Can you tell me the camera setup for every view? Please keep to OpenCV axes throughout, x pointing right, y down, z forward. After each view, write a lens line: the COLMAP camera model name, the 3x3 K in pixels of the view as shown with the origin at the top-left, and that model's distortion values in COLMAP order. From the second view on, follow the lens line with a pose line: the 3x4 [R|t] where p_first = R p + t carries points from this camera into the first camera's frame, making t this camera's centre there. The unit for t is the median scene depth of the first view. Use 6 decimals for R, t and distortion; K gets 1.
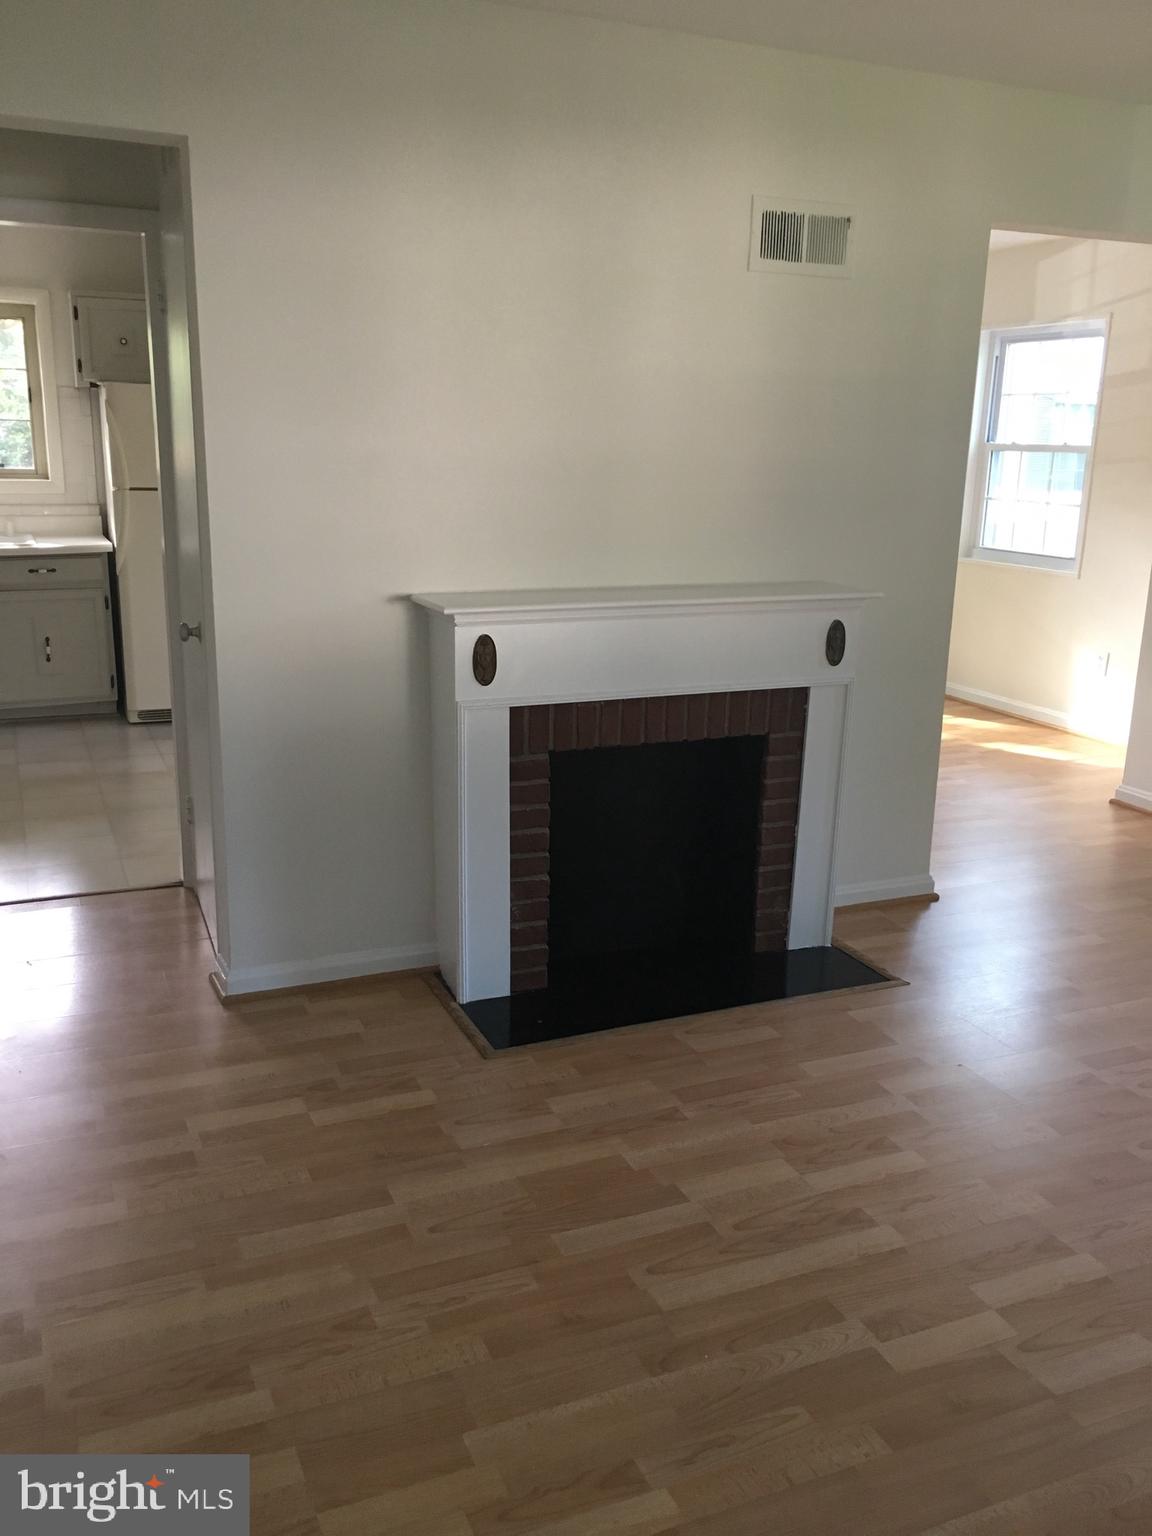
lens RADIAL K [[1299.1, 0, 575.4], [0, 1299.1, 765.9], [0, 0, 1]] dist [0.053183, -0.066318]
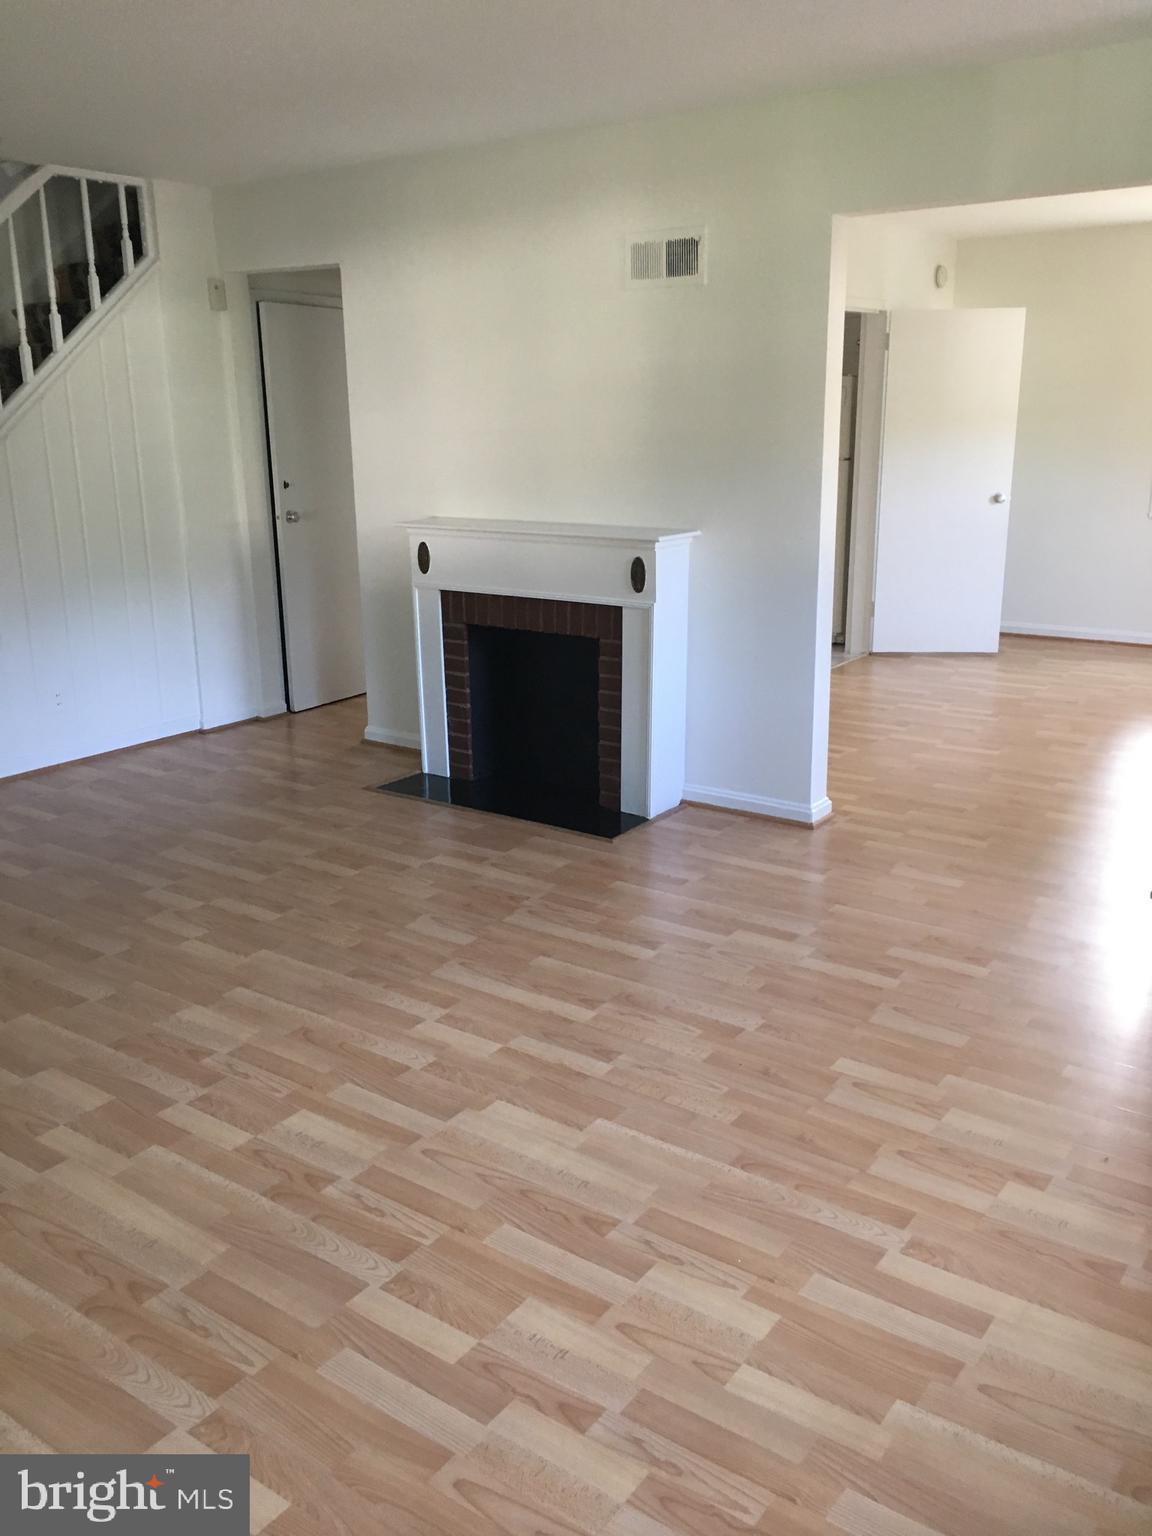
lens RADIAL K [[1299.1, 0, 577.2], [0, 1299.1, 766.1], [0, 0, 1]] dist [0.053183, -0.066318]
pose [[0.507729, 0.204962, -0.836781, 1.554466], [-0.192294, 0.973745, 0.121833, -0.067098], [0.839782, 0.099050, 0.533811, 0.341486]]
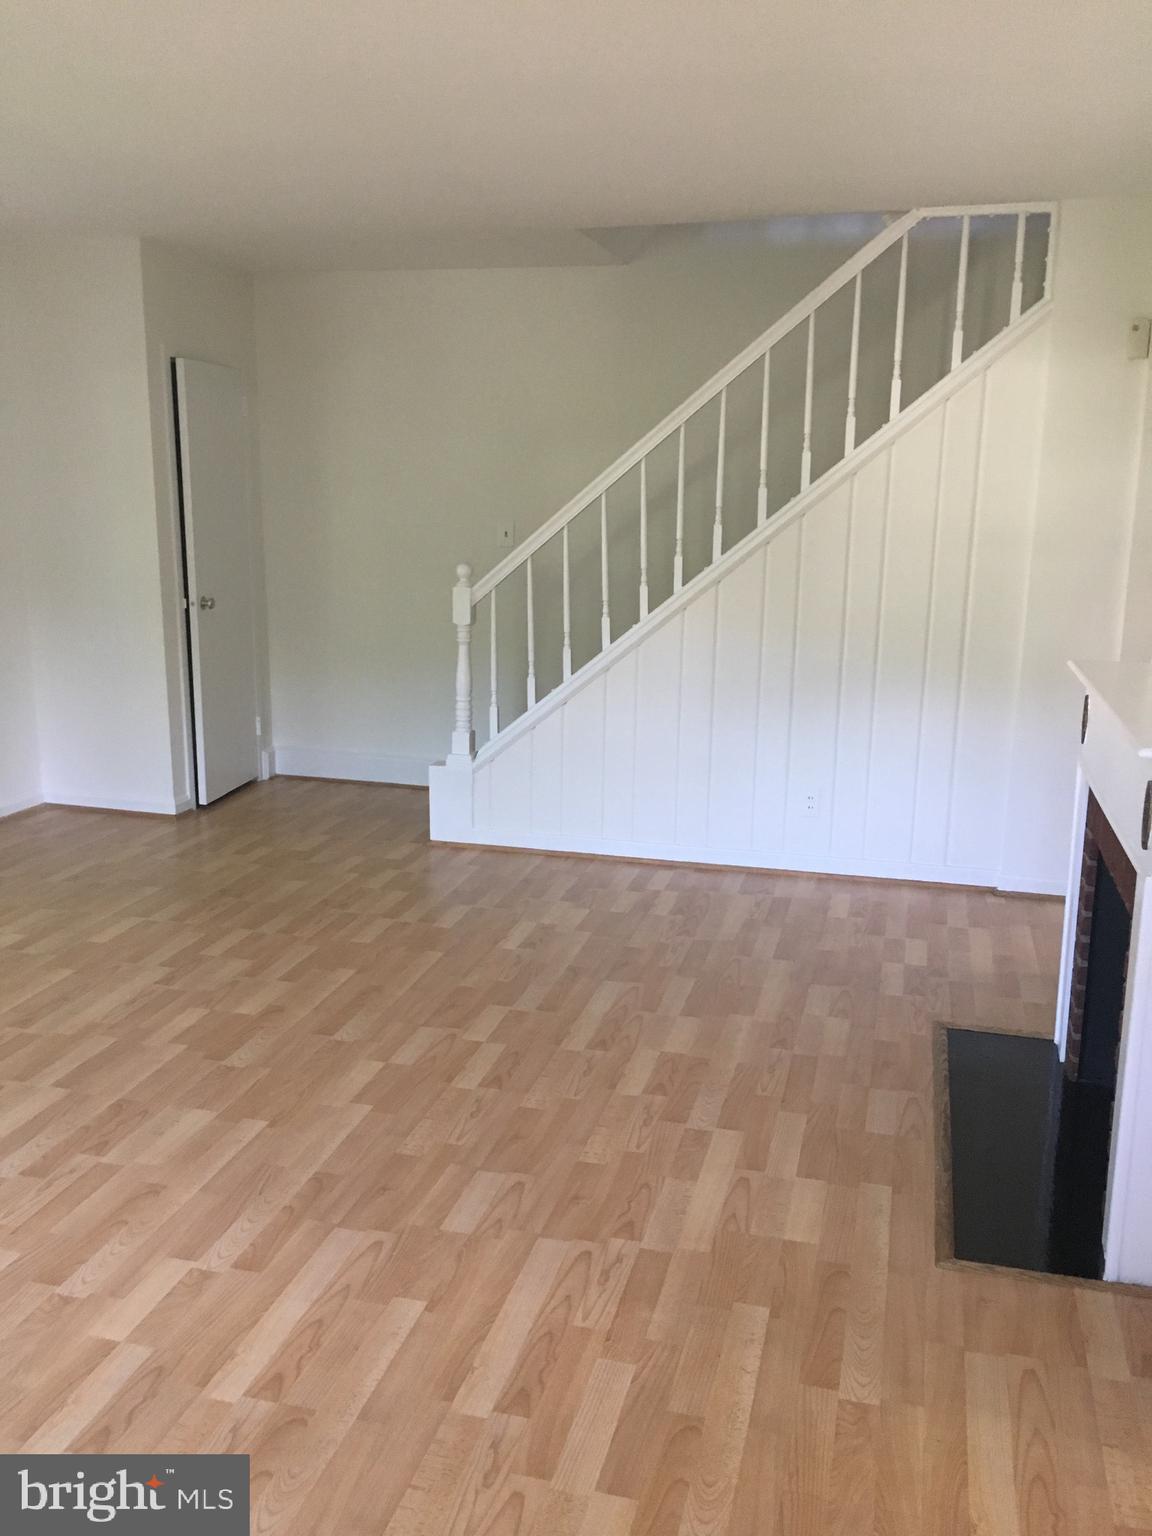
lens RADIAL K [[1299.1, 0, 583.6], [0, 1299.1, 772.0], [0, 0, 1]] dist [0.053183, -0.066318]
pose [[-0.616274, 0.141729, -0.774674, 1.070666], [-0.223119, 0.911947, 0.344341, -0.339255], [0.755265, 0.385052, -0.530387, 1.363439]]
